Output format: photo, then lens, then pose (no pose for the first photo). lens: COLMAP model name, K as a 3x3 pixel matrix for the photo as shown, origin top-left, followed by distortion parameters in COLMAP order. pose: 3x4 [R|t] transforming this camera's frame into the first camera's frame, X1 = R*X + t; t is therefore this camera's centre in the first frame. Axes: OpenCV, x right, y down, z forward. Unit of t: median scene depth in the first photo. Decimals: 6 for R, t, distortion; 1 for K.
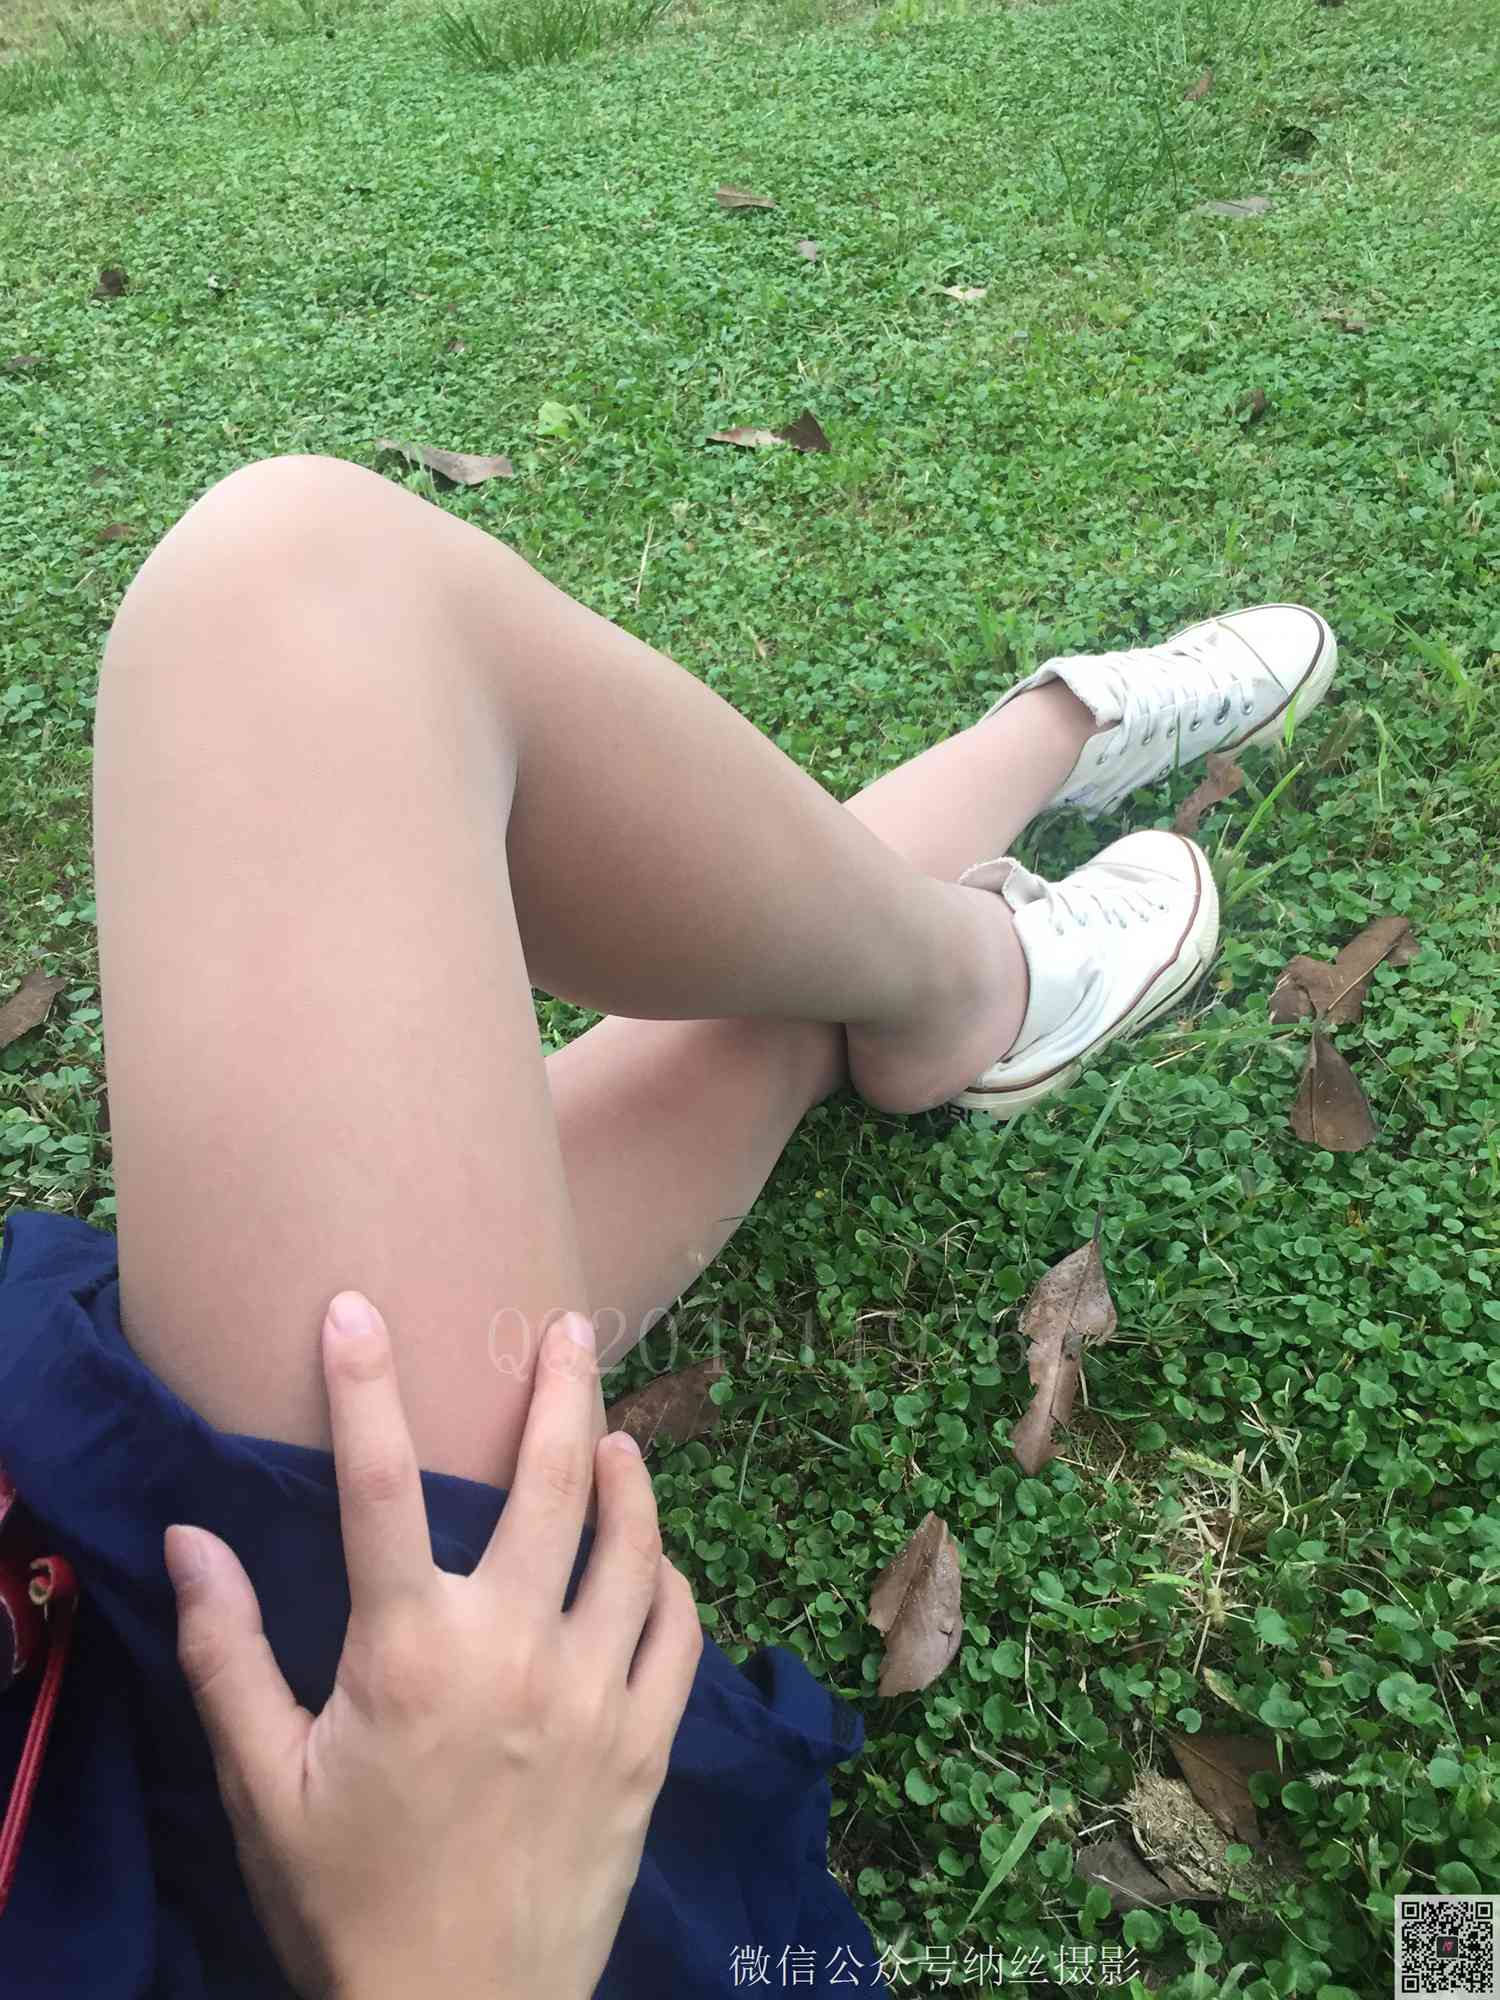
lens RADIAL K [[1714.4, 0, 743.3], [0, 1714.4, 1002.1], [0, 0, 1]] dist [0.075553, -0.105251]
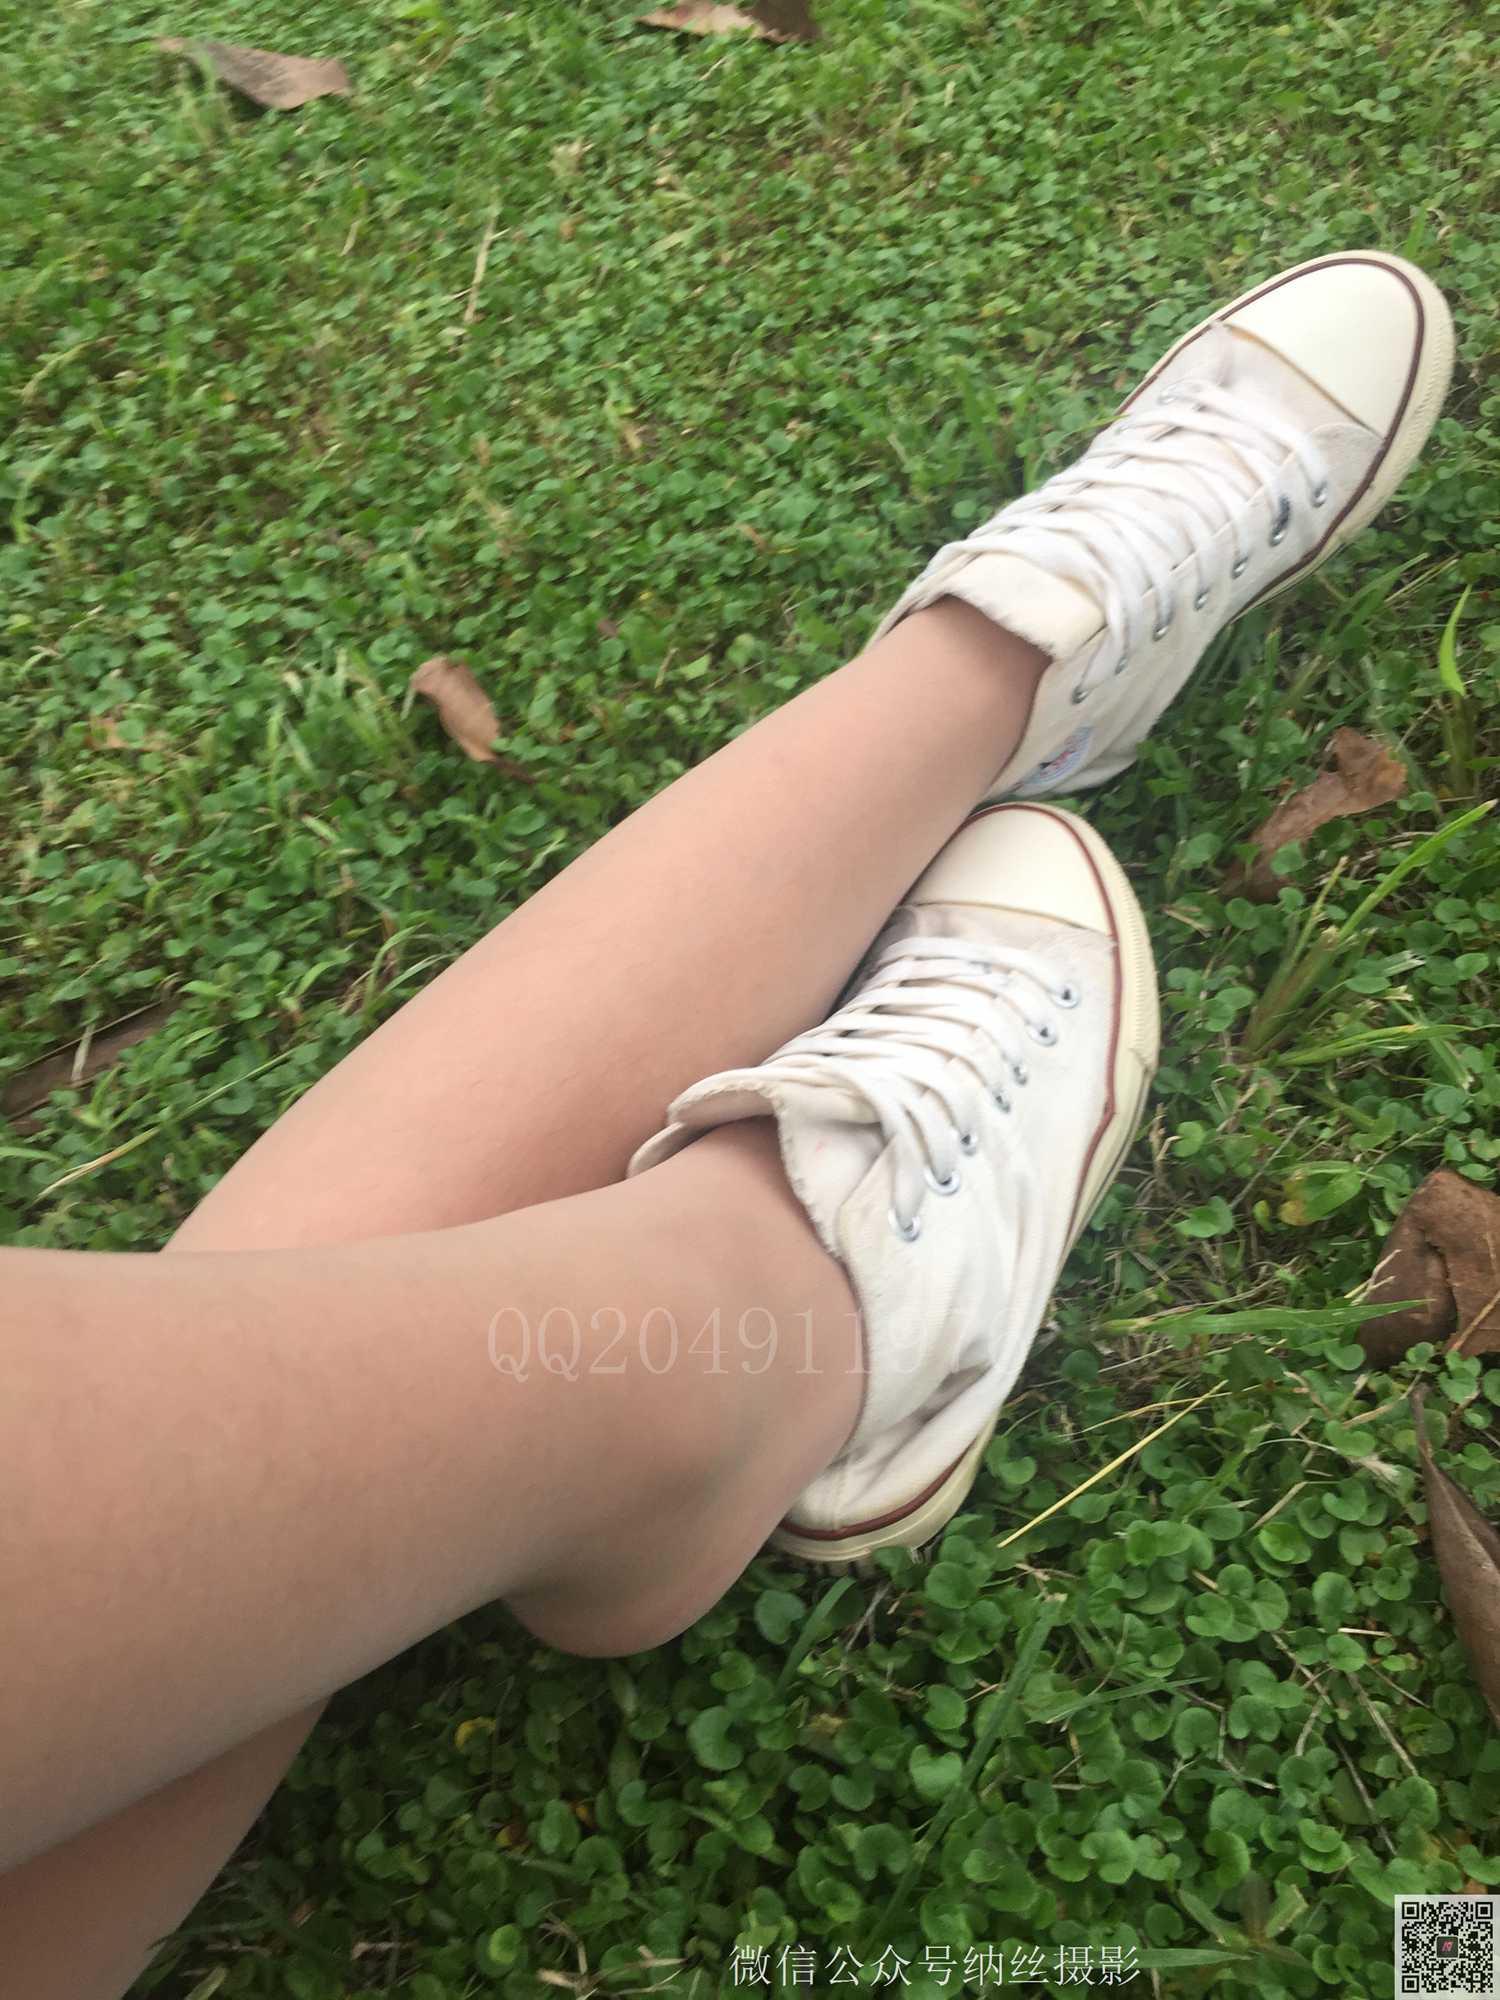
lens RADIAL K [[1714.4, 0, 760.4], [0, 1714.4, 1002.6], [0, 0, 1]] dist [0.075553, -0.105251]
pose [[0.996376, 0.020909, -0.082451, 0.101205], [-0.000296, 0.970164, 0.242448, -0.140686], [0.085061, -0.241545, 0.966654, 0.307922]]
